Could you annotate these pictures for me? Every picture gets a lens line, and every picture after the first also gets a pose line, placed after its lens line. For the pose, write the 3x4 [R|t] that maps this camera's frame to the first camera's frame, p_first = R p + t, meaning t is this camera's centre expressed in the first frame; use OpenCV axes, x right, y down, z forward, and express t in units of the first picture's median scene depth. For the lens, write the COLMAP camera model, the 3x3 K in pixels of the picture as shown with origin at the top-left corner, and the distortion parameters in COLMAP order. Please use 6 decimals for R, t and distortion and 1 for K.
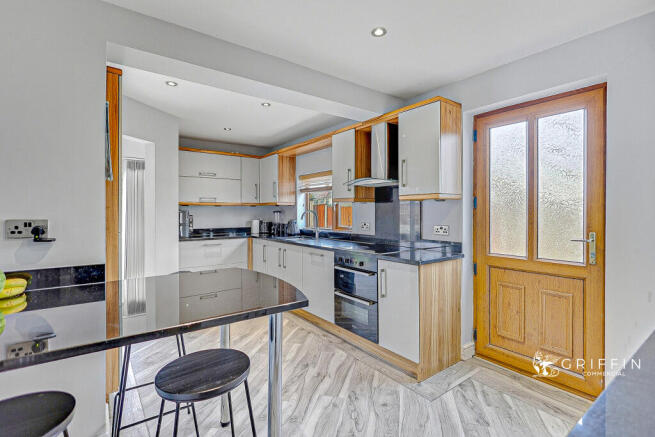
lens RADIAL K [[311.4, 0, 329.7], [0, 311.4, 217.0], [0, 0, 1]] dist [0.000067, 0.000049]
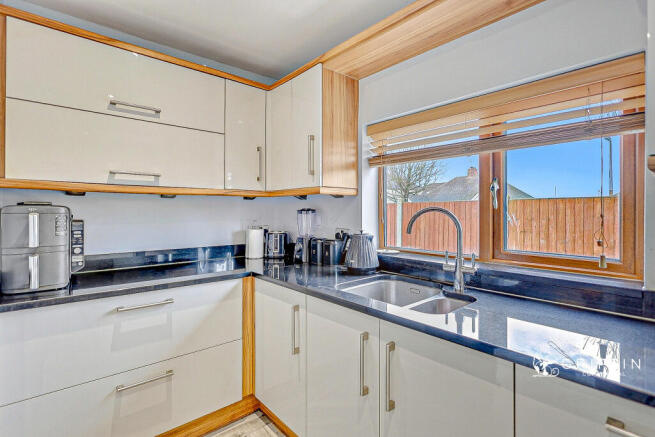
lens RADIAL K [[311.4, 0, 324.9], [0, 311.4, 213.9], [0, 0, 1]] dist [0.000067, 0.000049]
pose [[0.997159, 0.007007, 0.074998, -0.184217], [-0.006786, 0.999972, -0.003198, -0.011564], [-0.075019, 0.002680, 0.997179, 0.585037]]
